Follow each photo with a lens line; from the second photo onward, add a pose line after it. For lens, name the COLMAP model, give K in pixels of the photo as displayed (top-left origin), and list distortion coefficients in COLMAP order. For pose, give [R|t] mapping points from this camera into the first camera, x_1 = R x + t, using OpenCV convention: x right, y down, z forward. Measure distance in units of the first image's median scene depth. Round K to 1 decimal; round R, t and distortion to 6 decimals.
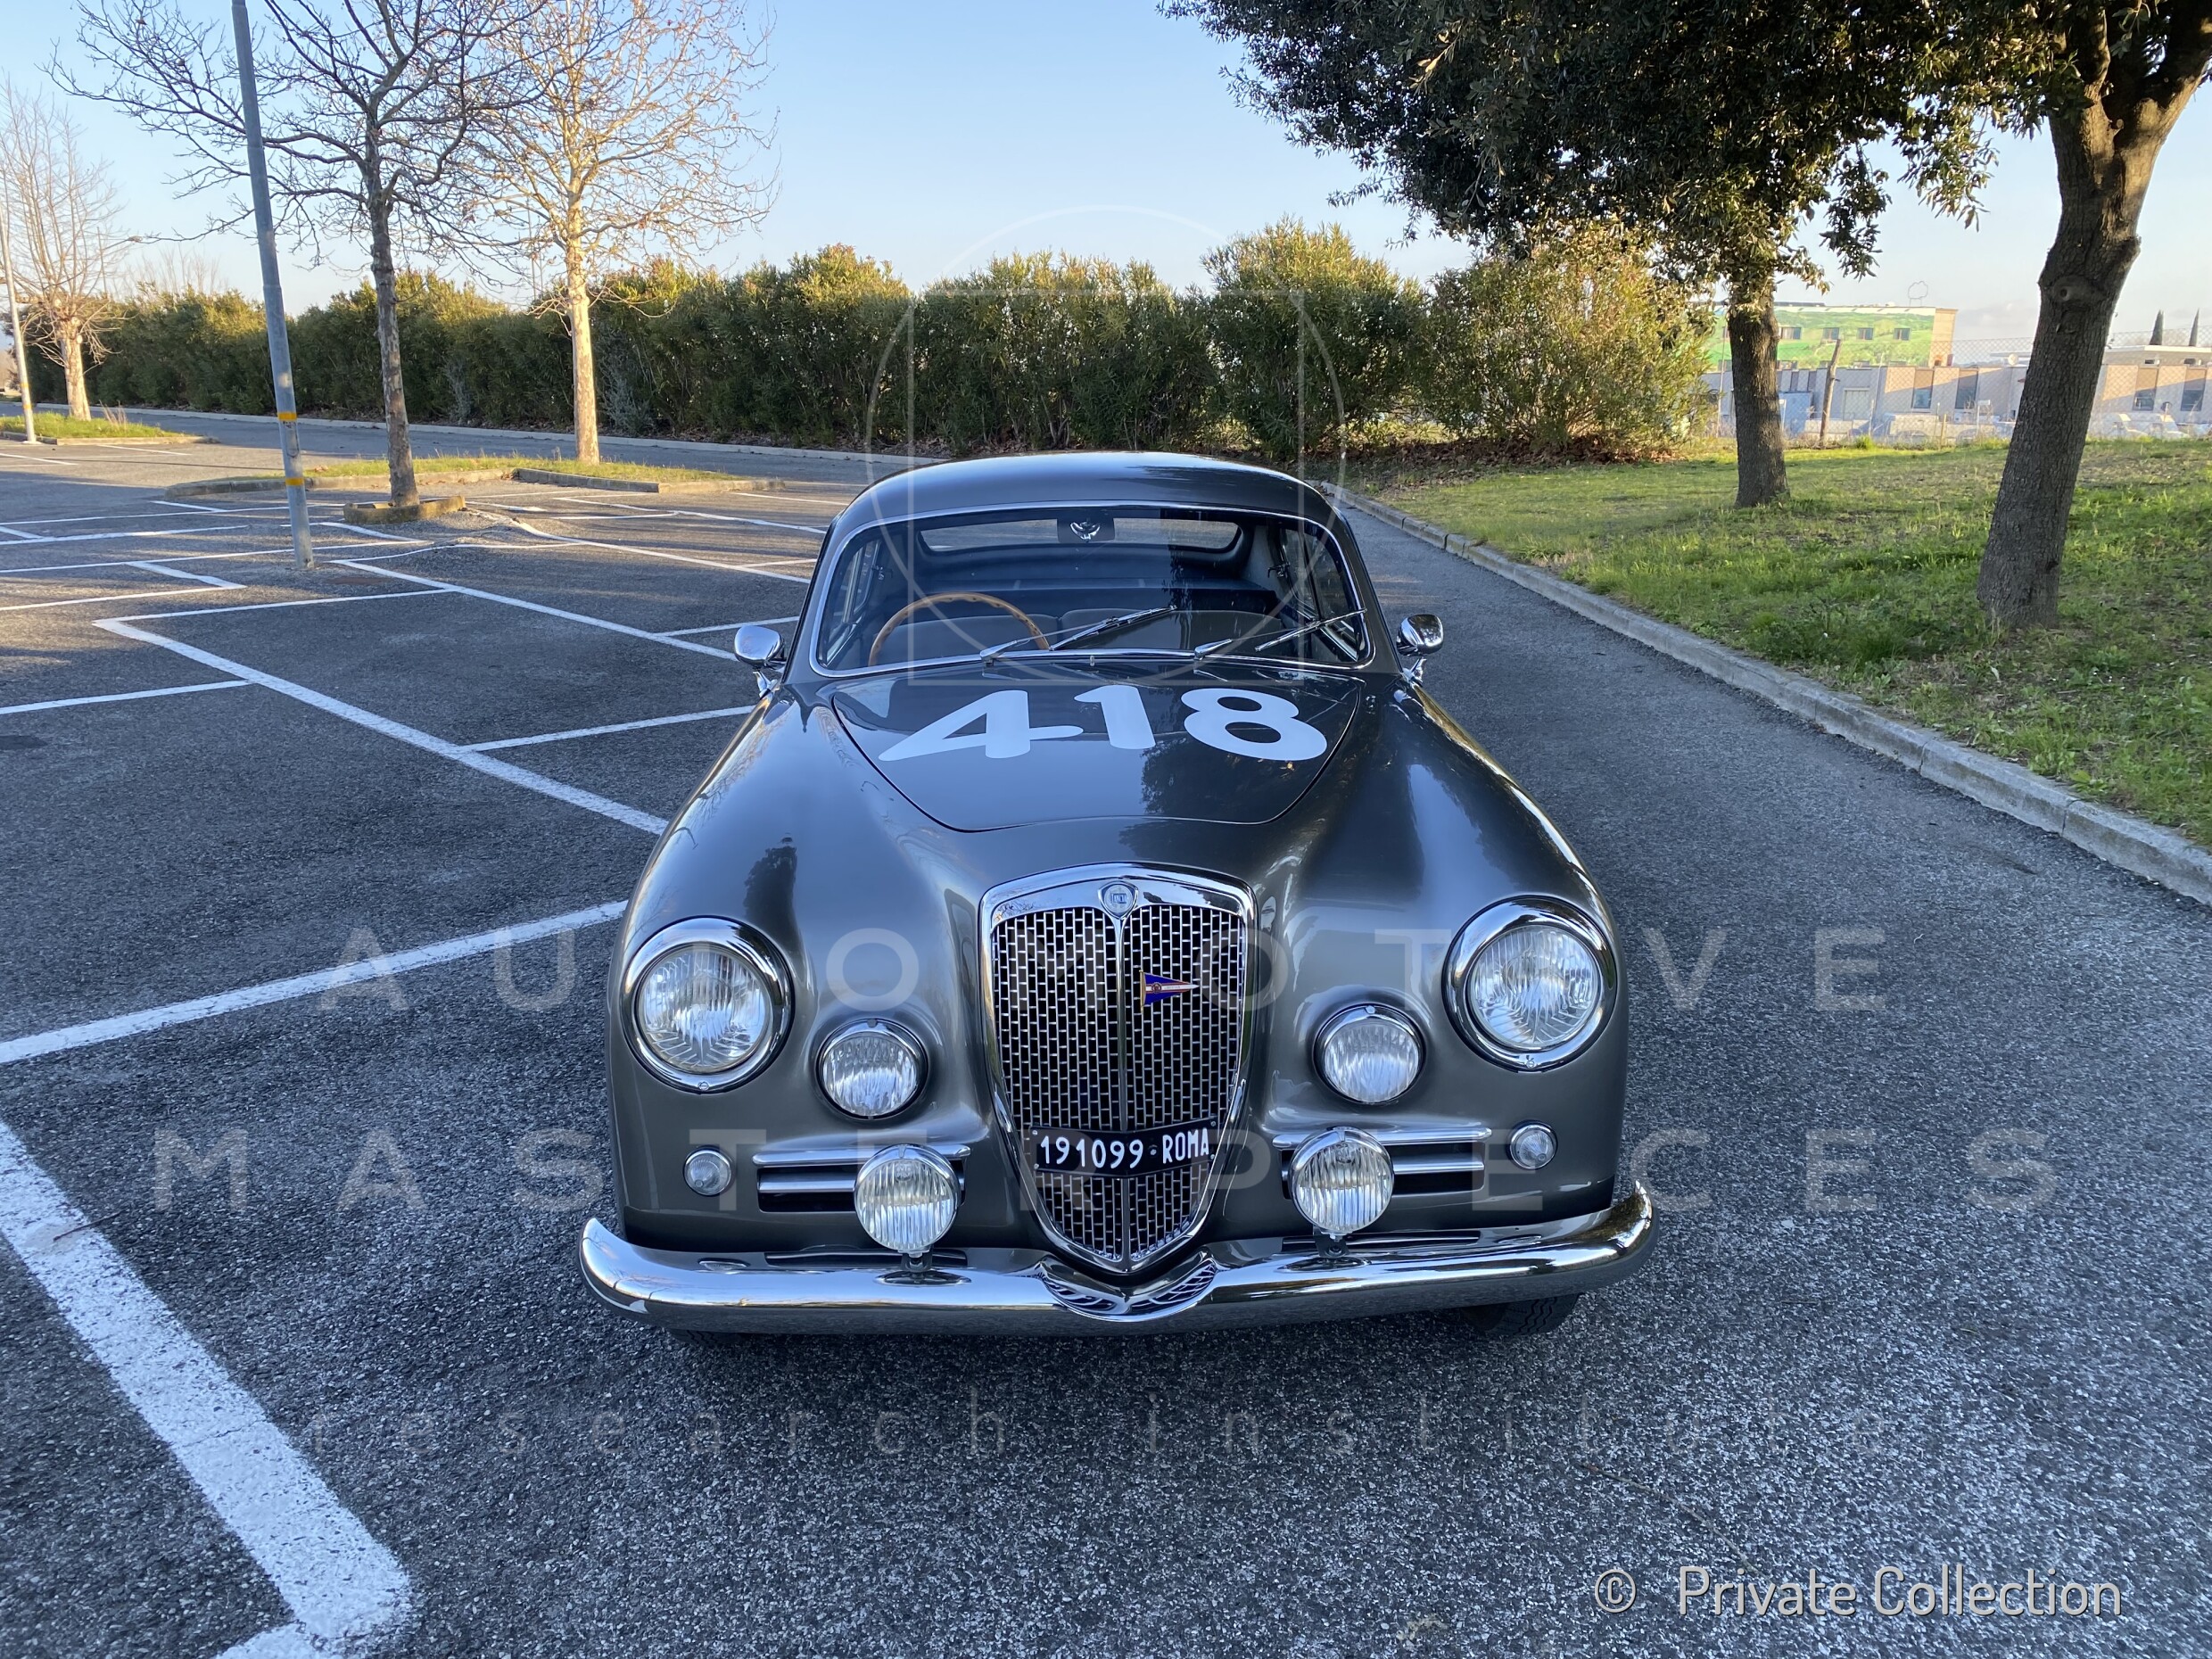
lens RADIAL K [[1690.7, 0, 1101.7], [0, 1690.7, 808.8], [0, 0, 1]] dist [0.023915, -0.018186]
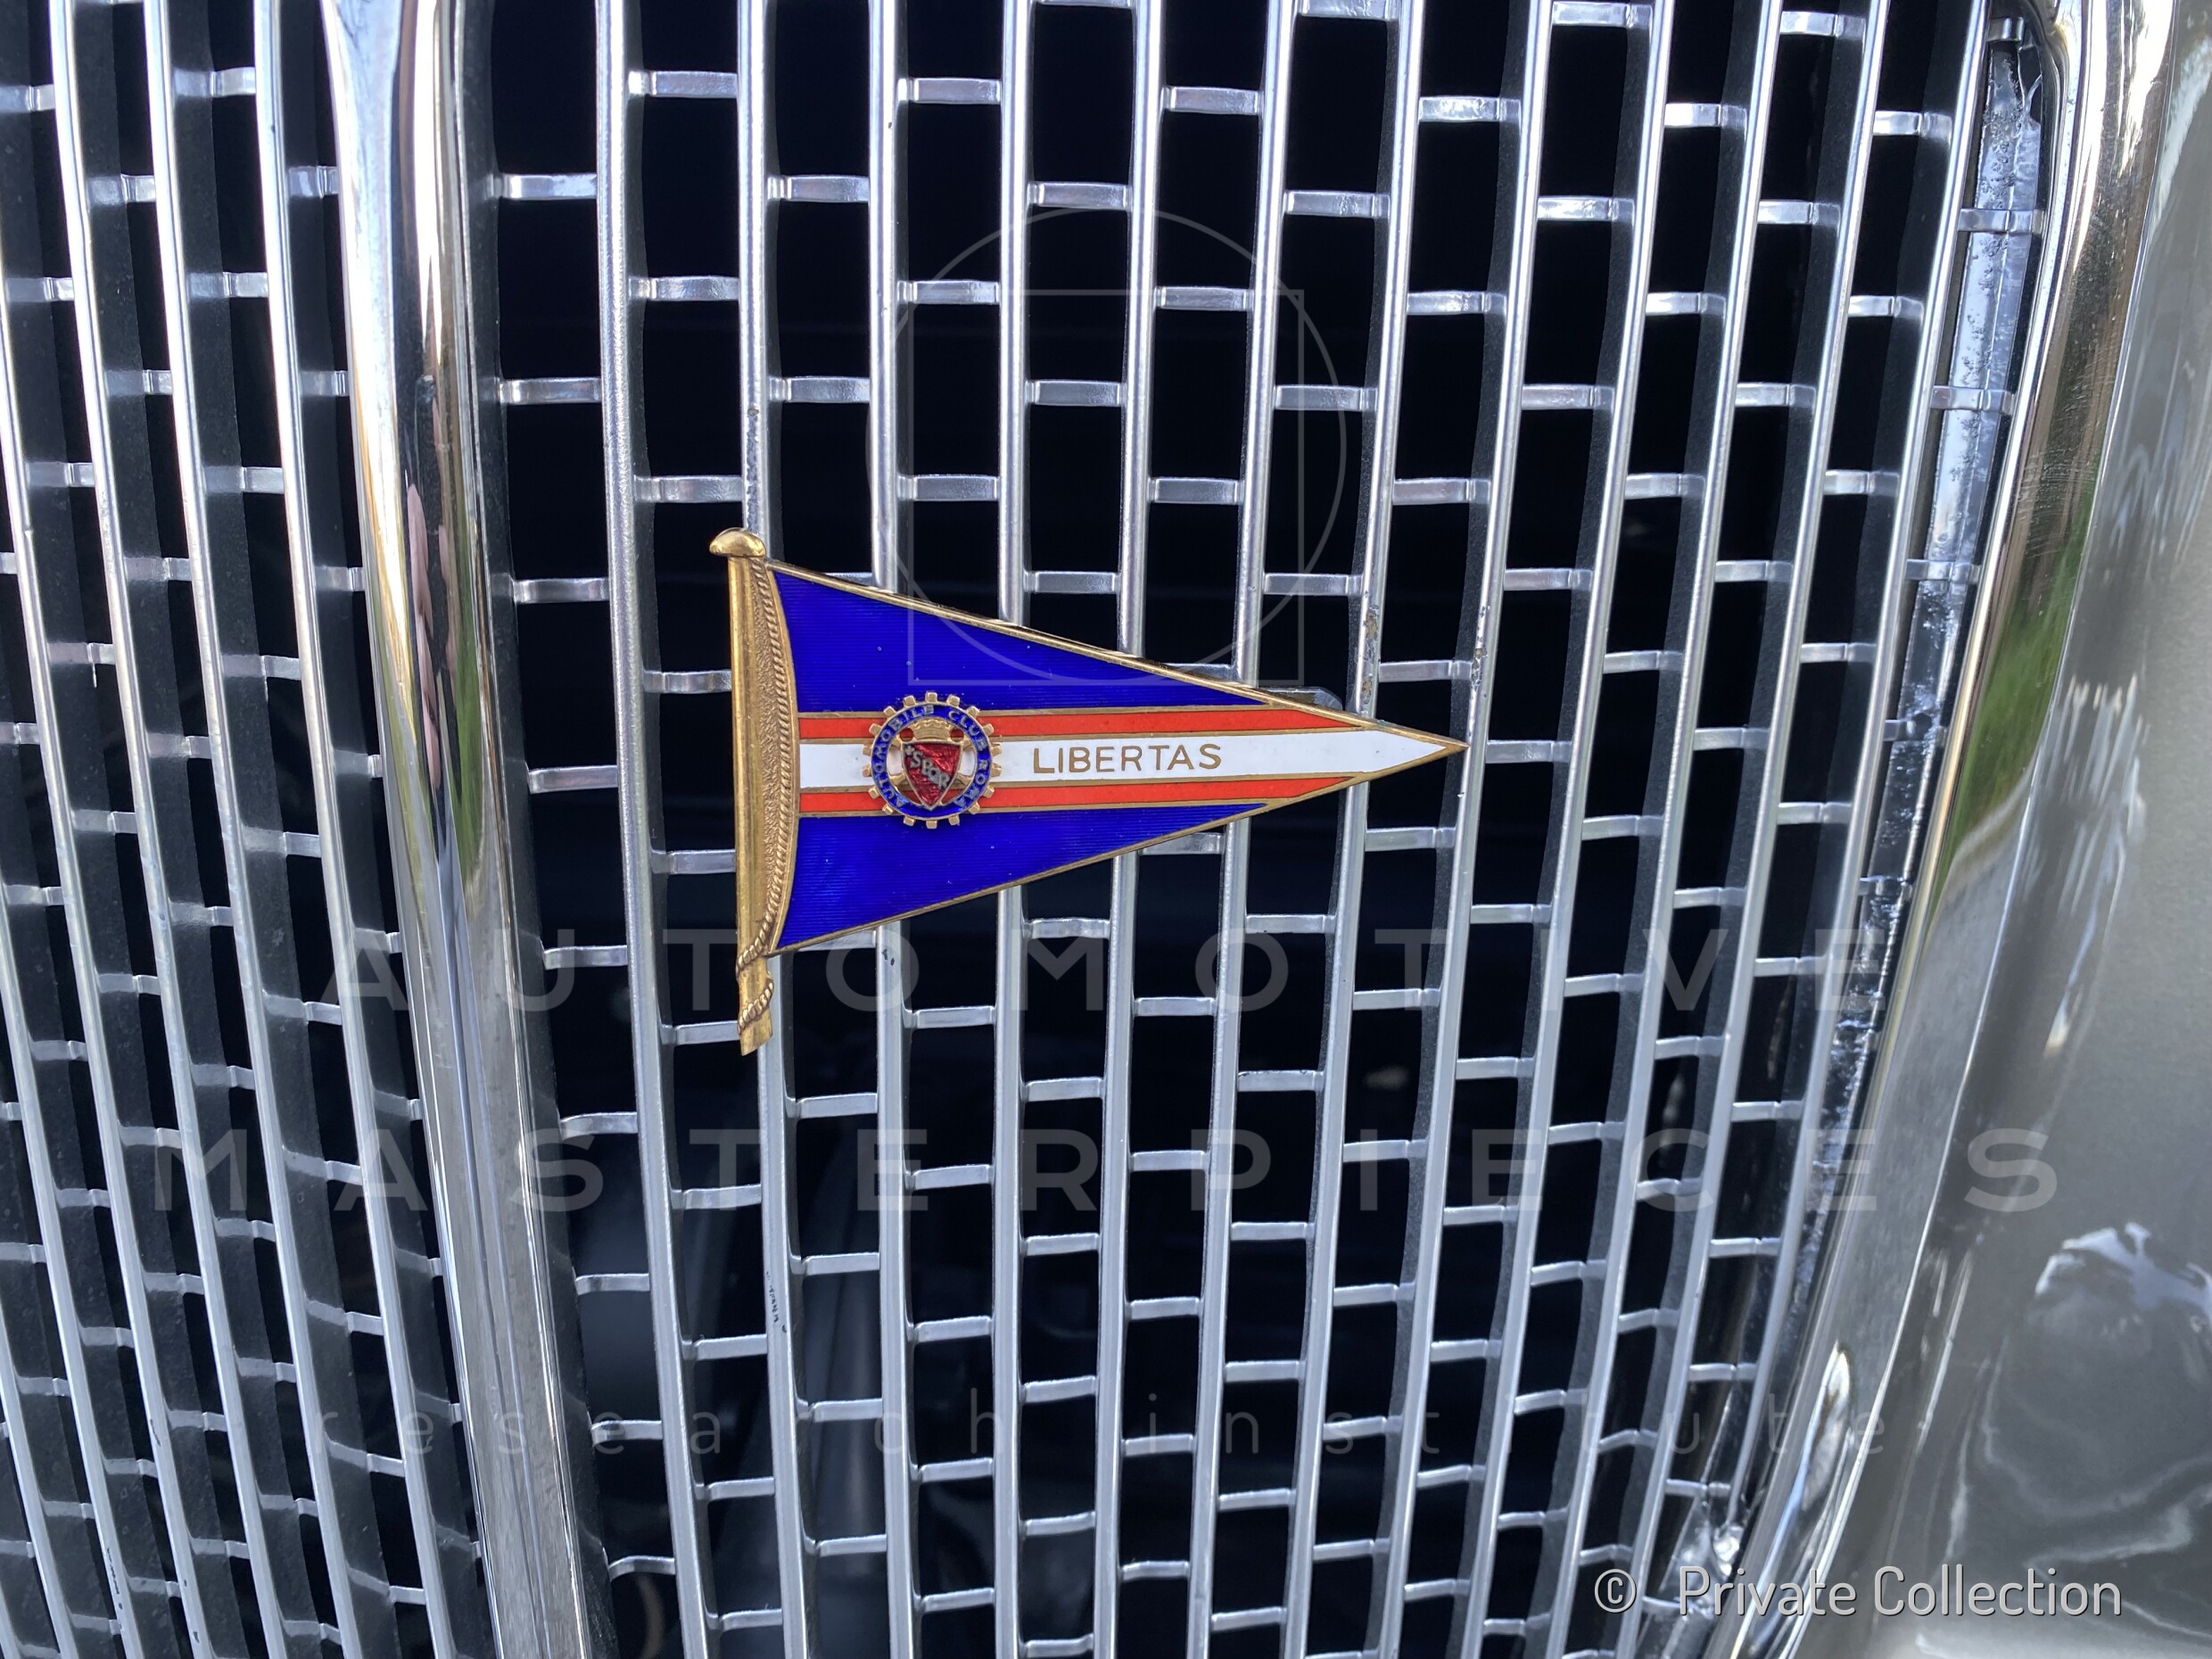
lens RADIAL K [[1690.7, 0, 1108.1], [0, 1690.7, 824.3], [0, 0, 1]] dist [0.023915, -0.018186]
pose [[0.988062, 0.079733, -0.131819, 0.014638], [-0.034073, 0.947561, 0.317752, 0.022917], [0.150242, -0.309467, 0.938966, 0.256805]]
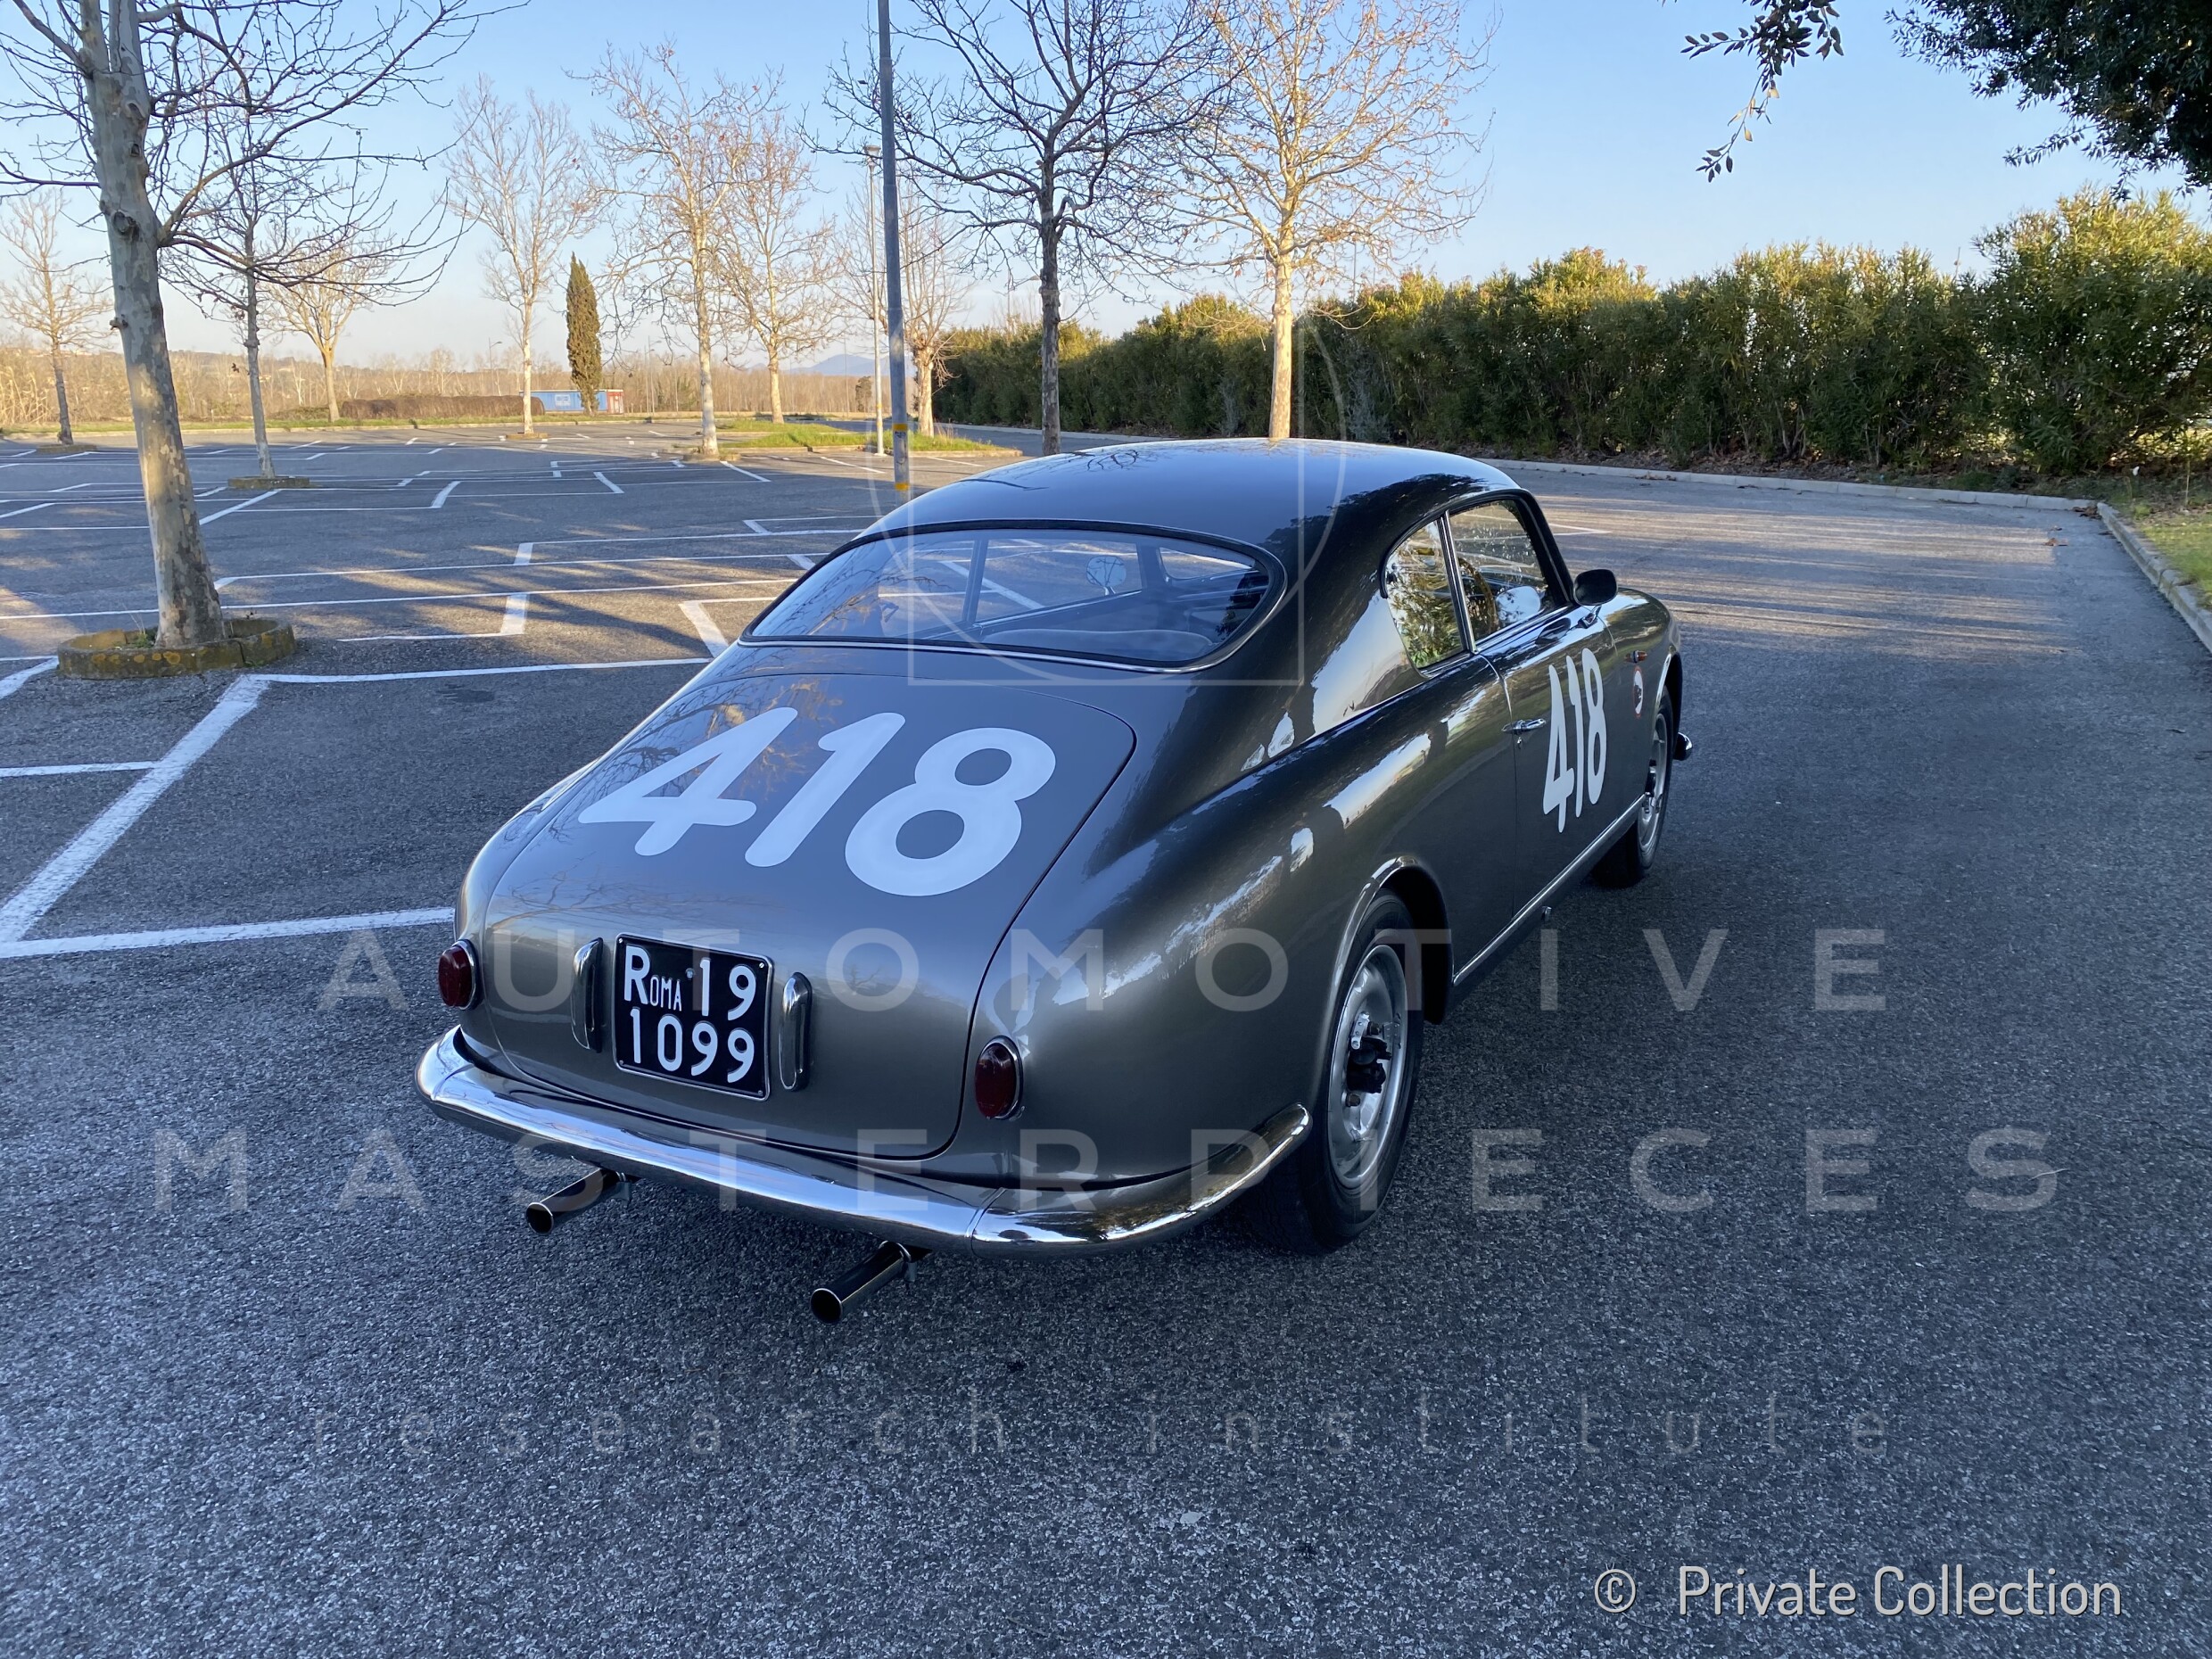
lens RADIAL K [[1690.7, 0, 1100.7], [0, 1690.7, 820.8], [0, 0, 1]] dist [0.023915, -0.018186]
pose [[0.885209, 0.102911, -0.453669, 0.266287], [-0.103678, 0.994339, 0.023259, -0.024016], [0.453494, 0.026446, 0.890867, 0.135801]]
